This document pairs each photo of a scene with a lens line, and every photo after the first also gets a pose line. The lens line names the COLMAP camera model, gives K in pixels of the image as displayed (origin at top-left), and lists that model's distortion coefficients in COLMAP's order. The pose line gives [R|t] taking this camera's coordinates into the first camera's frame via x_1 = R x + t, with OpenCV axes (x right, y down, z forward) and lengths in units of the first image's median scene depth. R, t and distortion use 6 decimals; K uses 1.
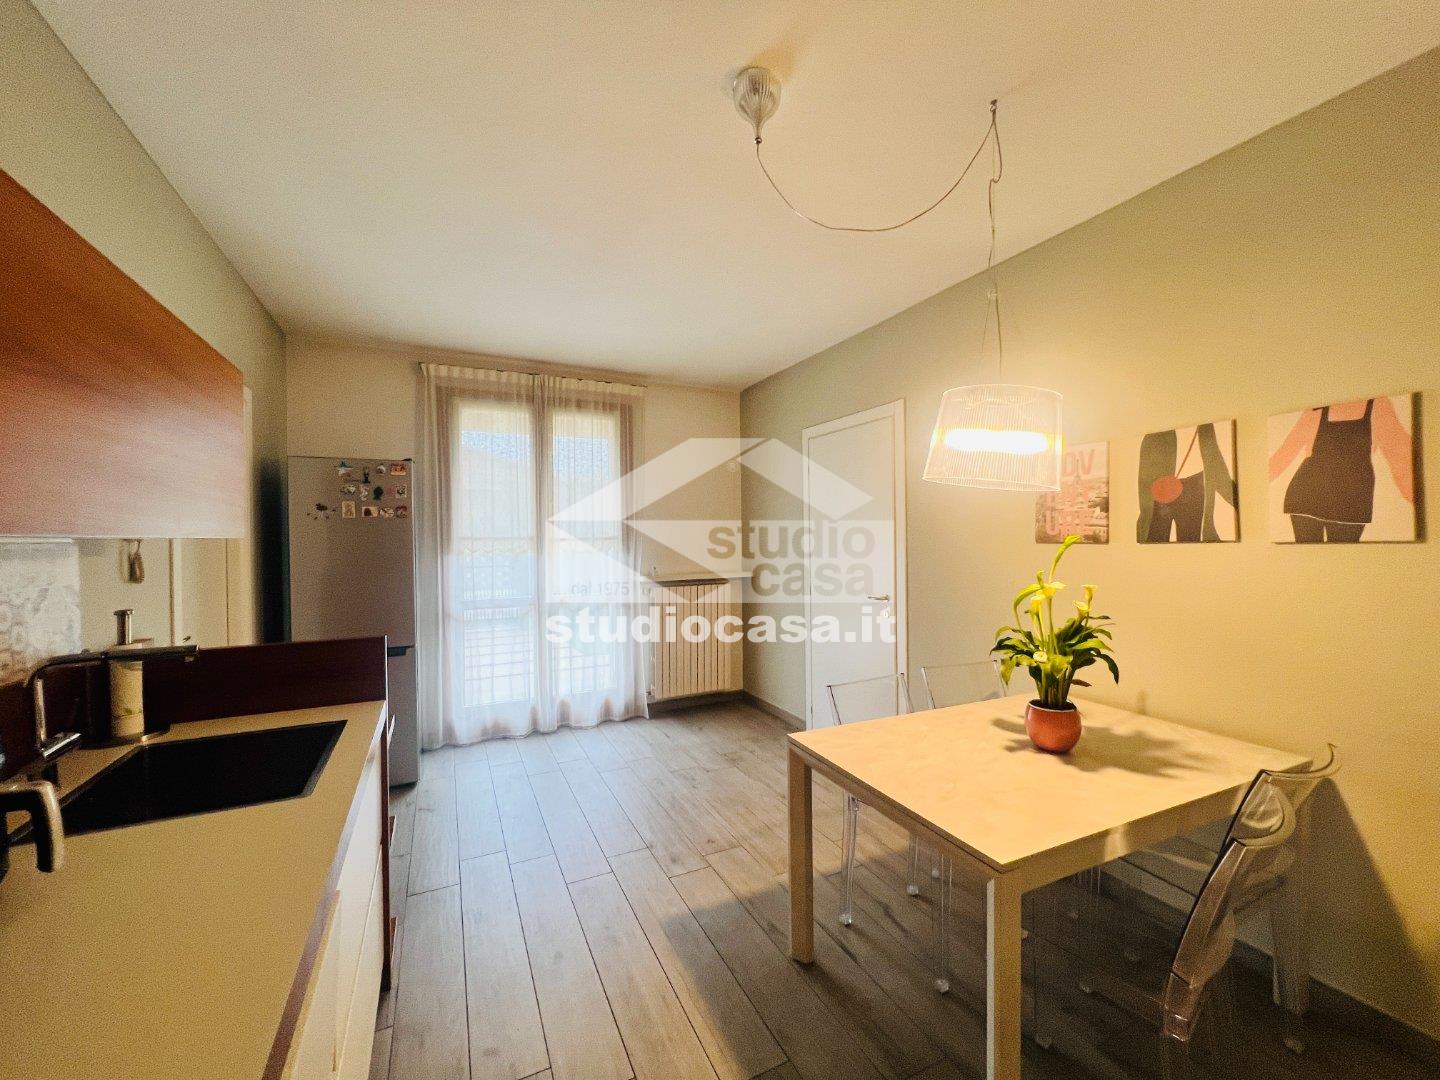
lens RADIAL K [[576.7, 0, 717.5], [0, 576.7, 539.0], [0, 0, 1]] dist [-0.003868, 0.001721]
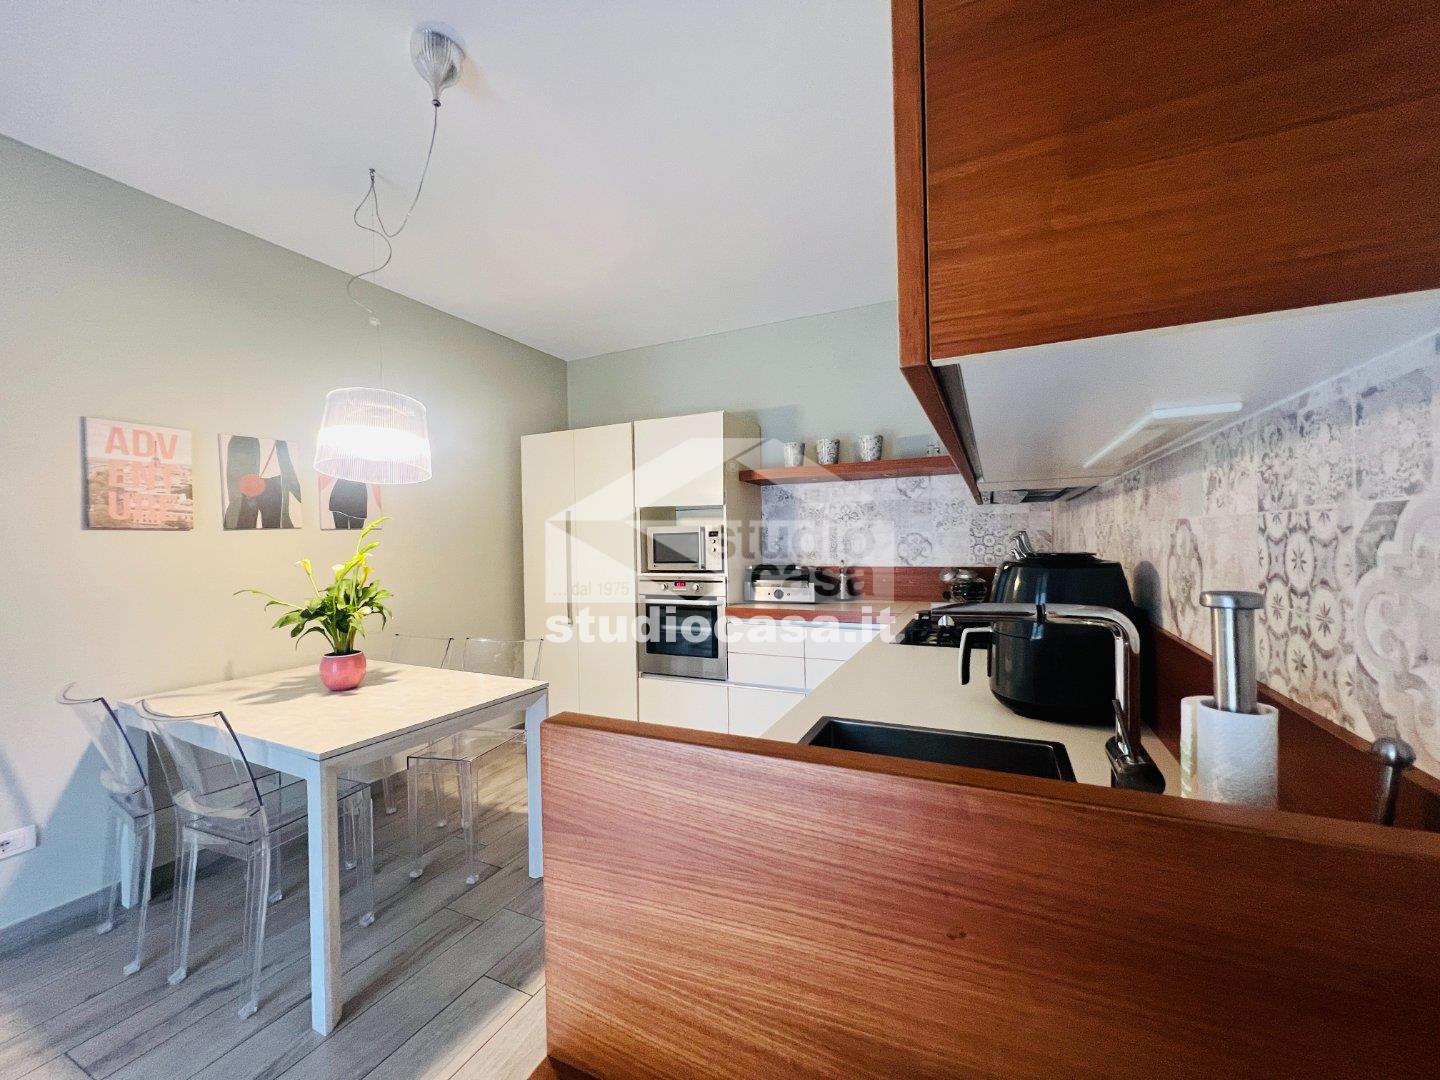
lens RADIAL K [[576.7, 0, 717.9], [0, 576.7, 544.4], [0, 0, 1]] dist [-0.003868, 0.001721]
pose [[-0.623284, 0.015687, 0.781838, -0.729296], [0.030490, 0.999526, 0.004253, 0.059544], [-0.781401, 0.026489, -0.623467, 0.922919]]
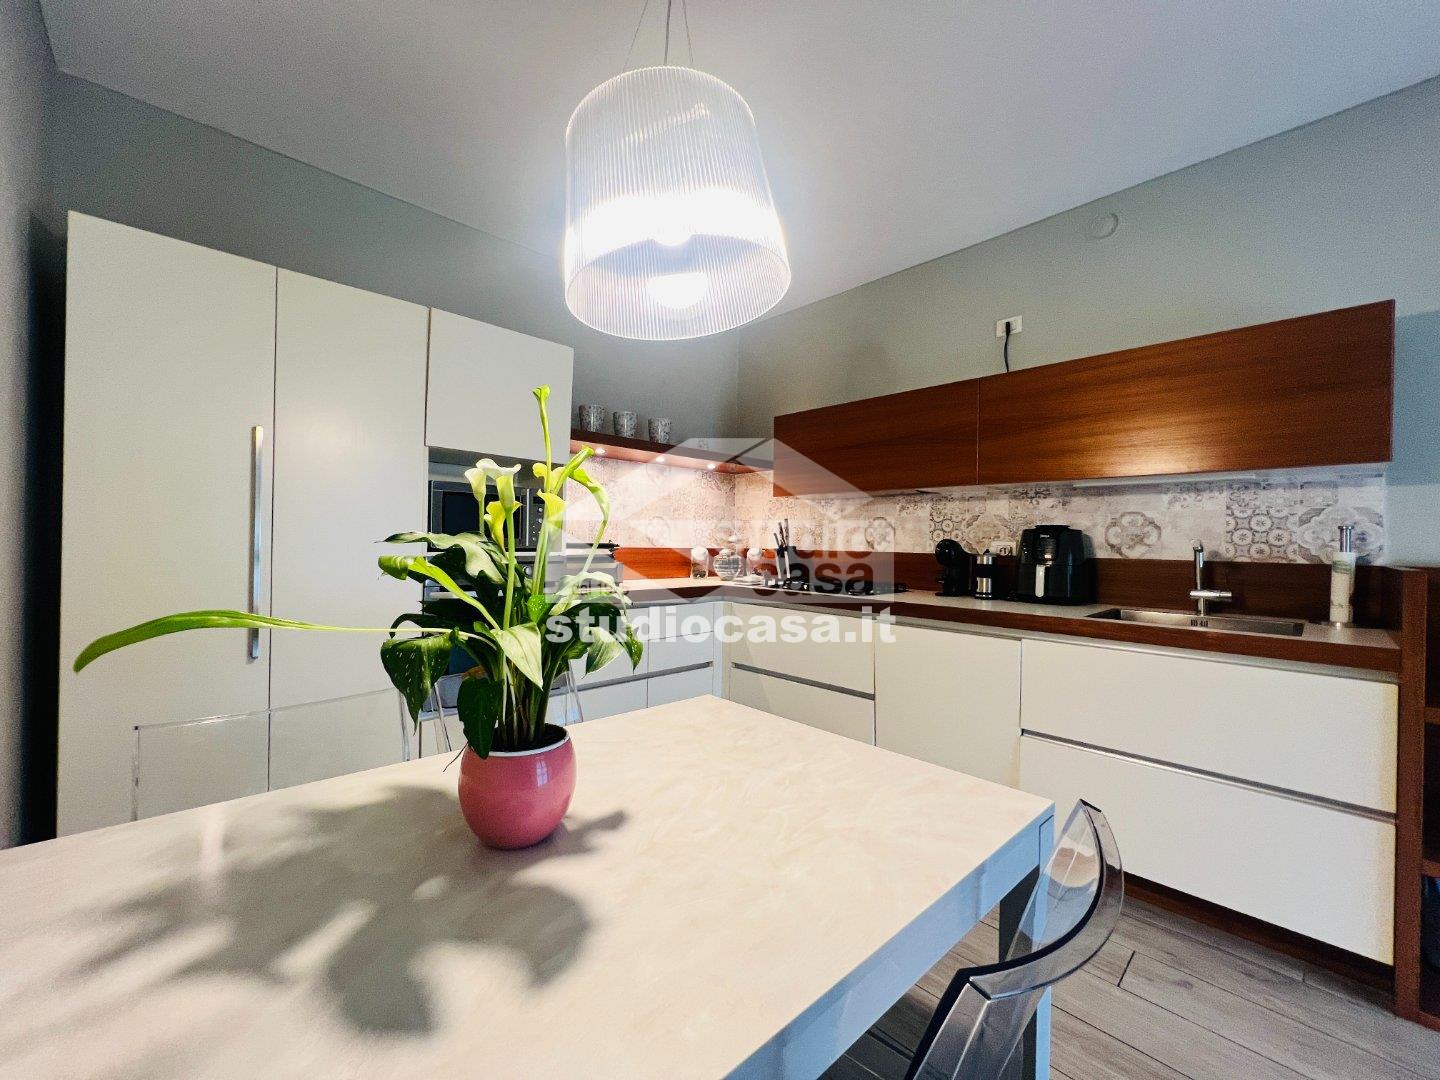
lens RADIAL K [[576.7, 0, 718.1], [0, 576.7, 538.9], [0, 0, 1]] dist [-0.003868, 0.001721]
pose [[-0.951272, -0.007717, -0.308258, 0.465212], [-0.009329, 0.999949, 0.003753, 0.107156], [0.308213, 0.006446, -0.951295, 1.188526]]
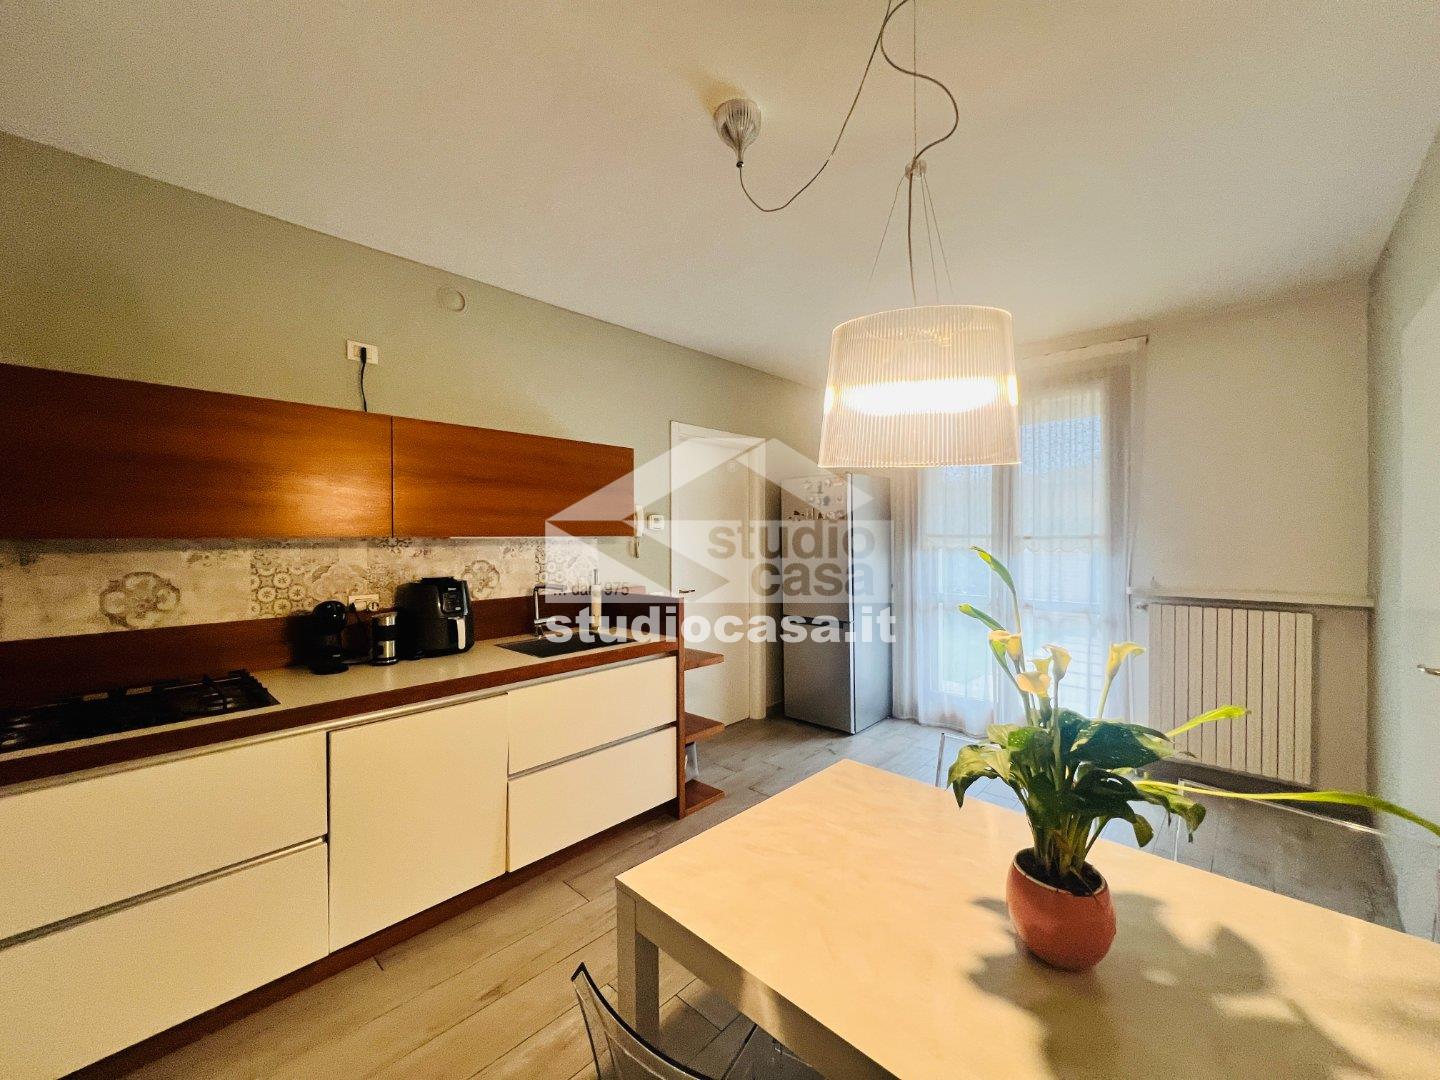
lens RADIAL K [[576.7, 0, 718.4], [0, 576.7, 539.3], [0, 0, 1]] dist [-0.003868, 0.001721]
pose [[0.362128, 0.013467, -0.932031, 0.770111], [-0.003500, 0.999908, 0.013087, -0.012403], [0.932122, -0.001477, 0.362142, 0.425671]]
